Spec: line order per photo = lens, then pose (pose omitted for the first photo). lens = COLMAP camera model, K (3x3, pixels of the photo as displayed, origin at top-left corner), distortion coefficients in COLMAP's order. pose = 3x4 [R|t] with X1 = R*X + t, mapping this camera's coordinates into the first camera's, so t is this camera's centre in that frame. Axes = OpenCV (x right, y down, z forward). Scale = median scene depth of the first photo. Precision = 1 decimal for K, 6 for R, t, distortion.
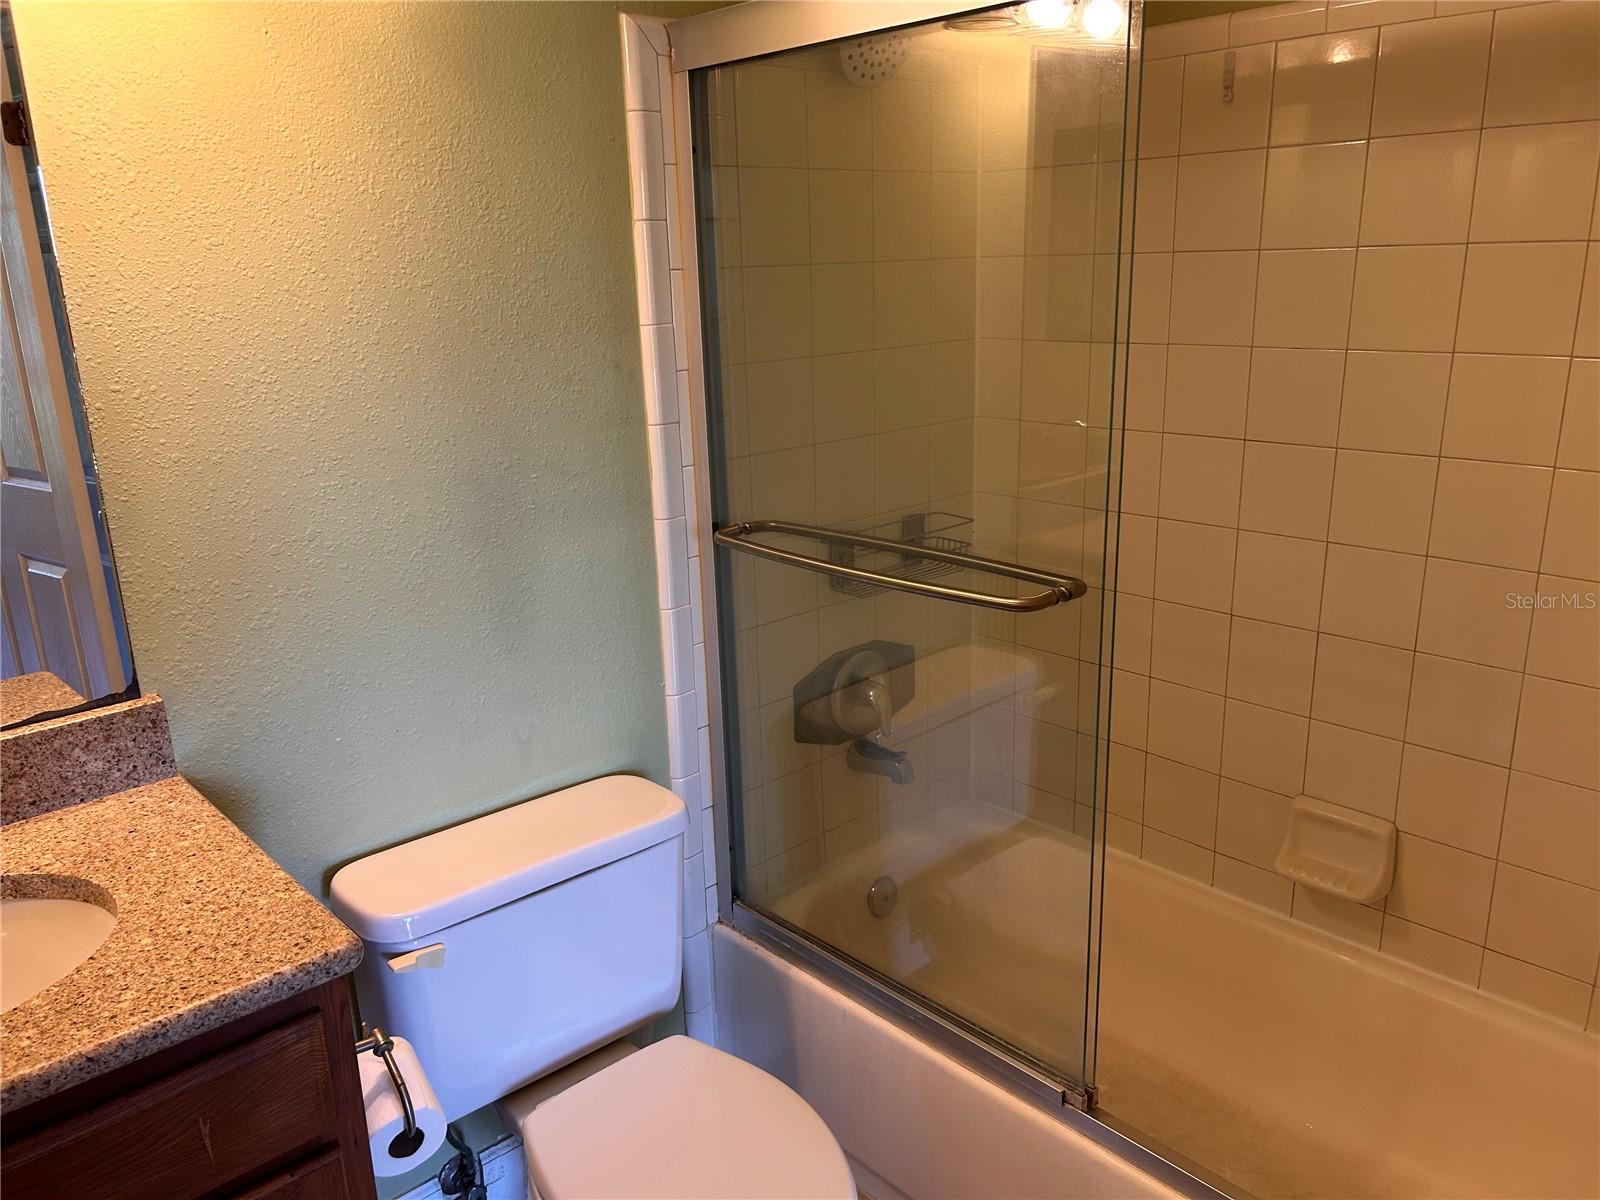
lens RADIAL K [[1216.1, 0, 800.6], [0, 1216.1, 633.9], [0, 0, 1]] dist [0.048391, -0.053909]
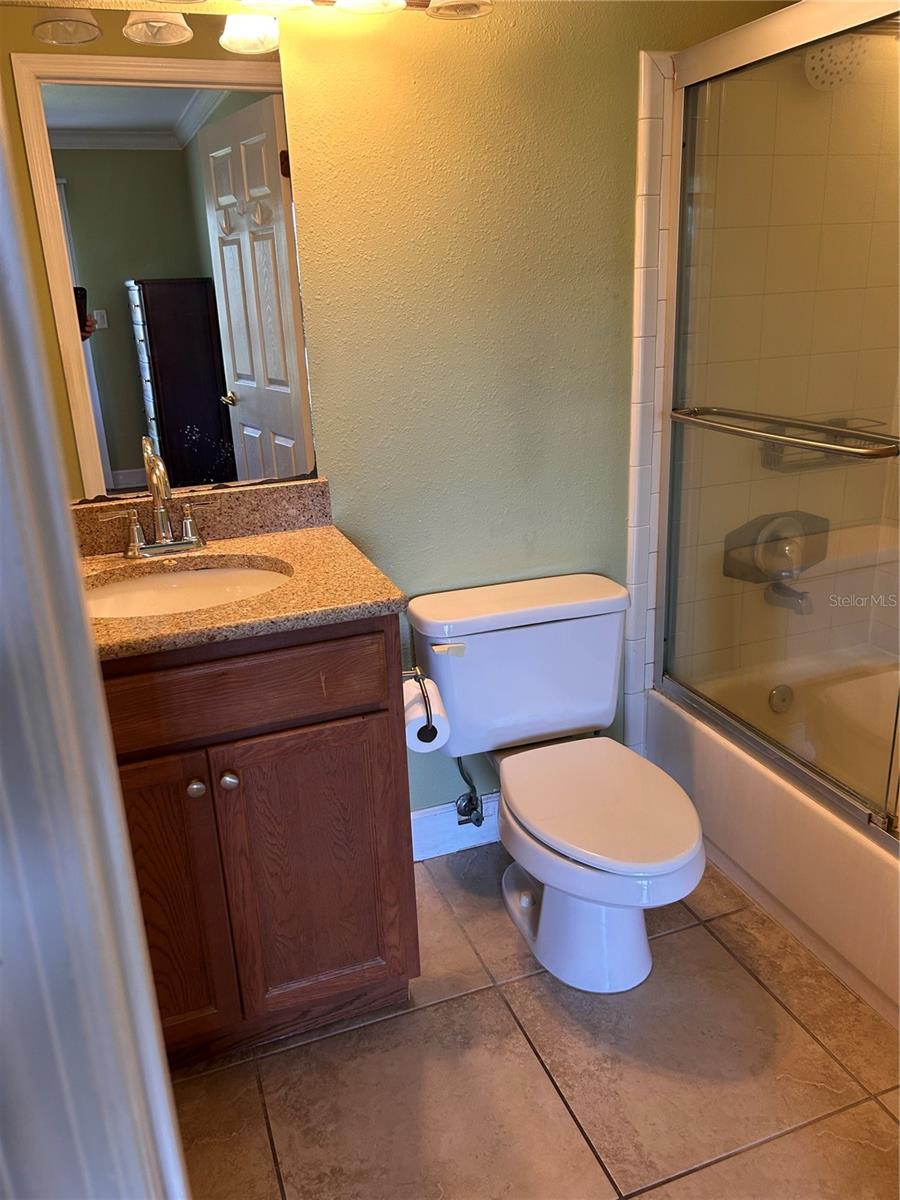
lens RADIAL K [[912.1, 0, 451.2], [0, 912.1, 602.7], [0, 0, 1]] dist [0.048391, -0.053909]
pose [[0.927414, 0.112373, -0.356758, 0.103632], [-0.093143, 0.993140, 0.070693, 0.090645], [0.362255, -0.032332, 0.931518, -0.130852]]
